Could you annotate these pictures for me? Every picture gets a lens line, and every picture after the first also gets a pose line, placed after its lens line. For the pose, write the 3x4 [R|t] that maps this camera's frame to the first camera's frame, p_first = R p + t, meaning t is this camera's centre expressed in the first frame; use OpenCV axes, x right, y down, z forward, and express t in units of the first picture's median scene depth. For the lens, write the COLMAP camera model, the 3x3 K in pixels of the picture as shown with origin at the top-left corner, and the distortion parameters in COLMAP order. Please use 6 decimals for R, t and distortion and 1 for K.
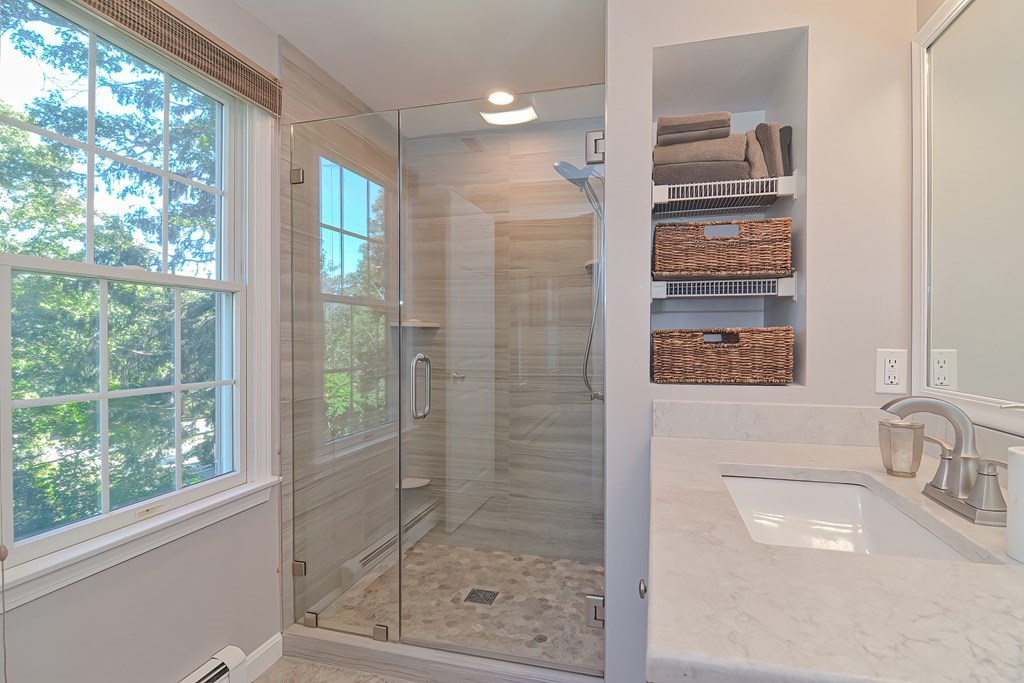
lens RADIAL K [[501.5, 0, 513.2], [0, 501.5, 344.3], [0, 0, 1]] dist [-0.003639, -0.002008]
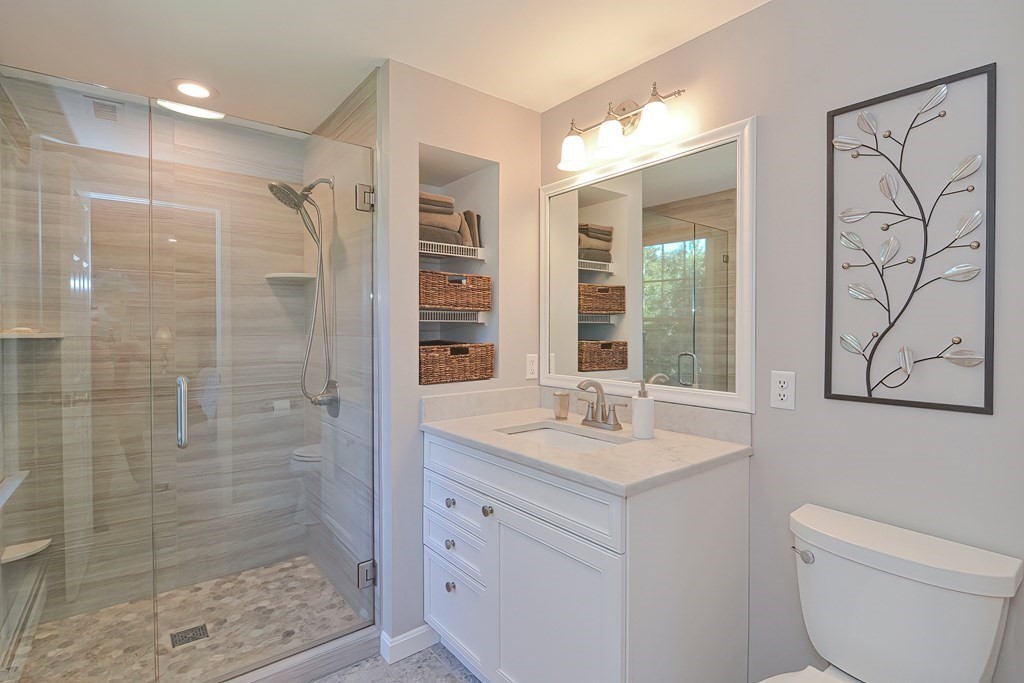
lens RADIAL K [[501.5, 0, 513.2], [0, 501.5, 344.3], [0, 0, 1]] dist [-0.003639, -0.002008]
pose [[0.591207, -0.019630, 0.806281, -0.442113], [0.012139, 0.999807, 0.015441, -0.034278], [-0.806428, 0.000658, 0.591331, -0.014966]]
